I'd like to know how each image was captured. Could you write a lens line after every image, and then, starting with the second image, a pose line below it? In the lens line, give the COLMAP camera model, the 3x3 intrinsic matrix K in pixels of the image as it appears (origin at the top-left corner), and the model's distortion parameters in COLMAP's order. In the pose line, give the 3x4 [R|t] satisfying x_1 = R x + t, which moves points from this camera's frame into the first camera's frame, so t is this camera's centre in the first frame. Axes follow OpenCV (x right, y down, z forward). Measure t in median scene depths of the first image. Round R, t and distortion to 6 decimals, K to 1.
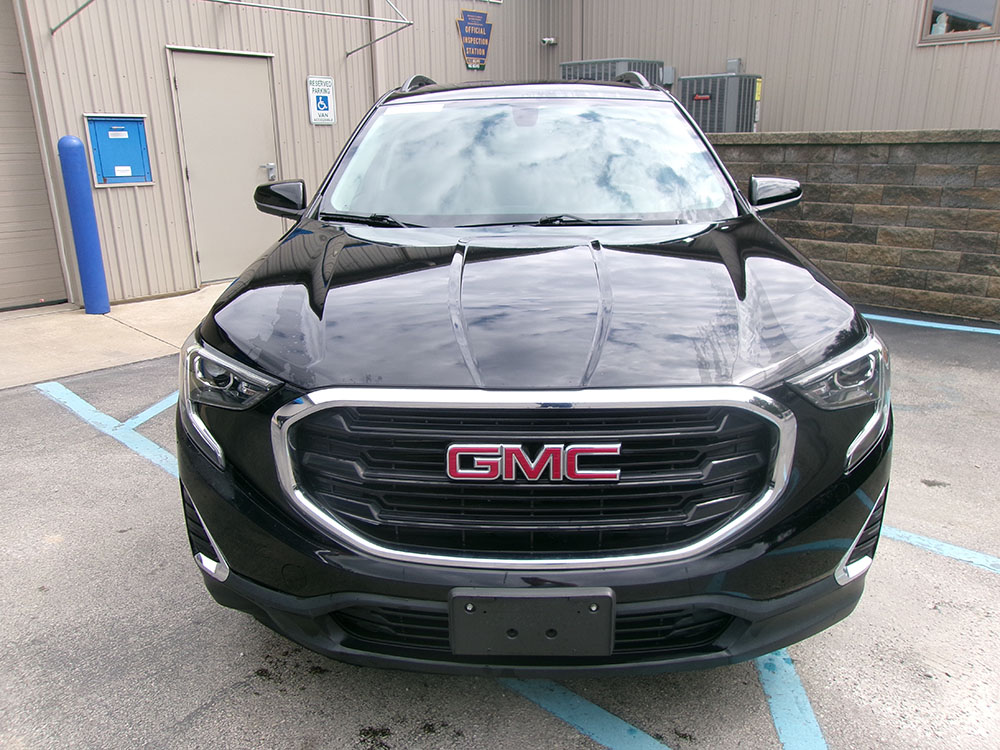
lens RADIAL K [[770.1, 0, 507.8], [0, 770.1, 368.8], [0, 0, 1]] dist [-0.021231, 0.040441]
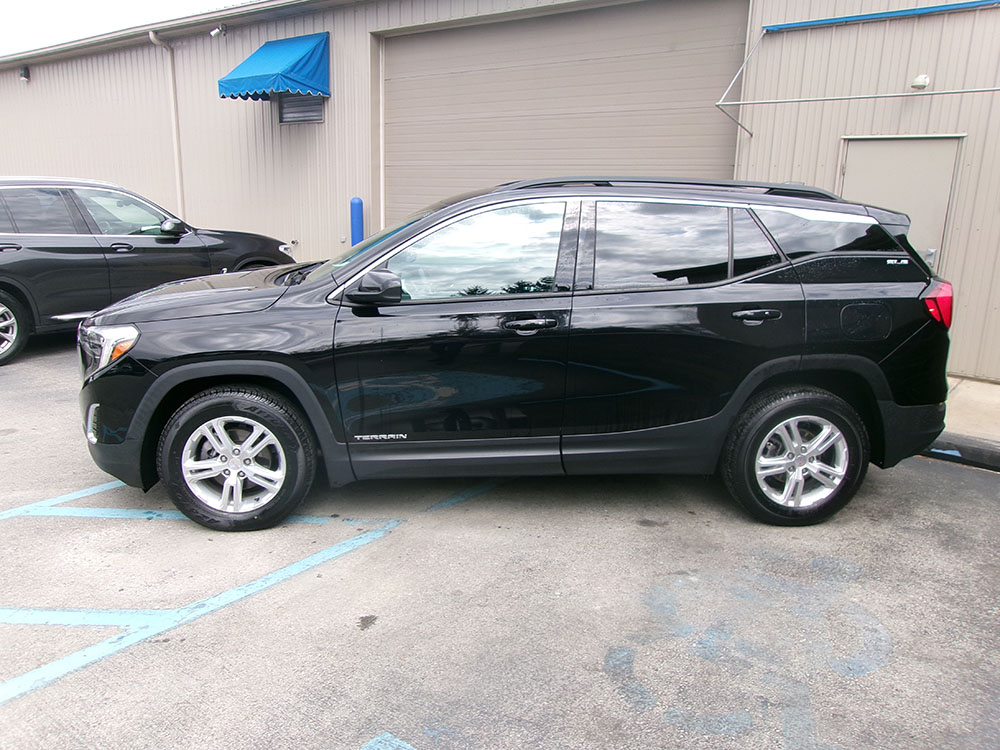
lens RADIAL K [[770.1, 0, 491.2], [0, 770.1, 376.3], [0, 0, 1]] dist [-0.021231, 0.040441]
pose [[0.091735, 0.246548, -0.964779, 0.617567], [-0.310519, 0.927636, 0.207531, -0.160199], [0.946130, 0.280544, 0.161654, 0.407414]]
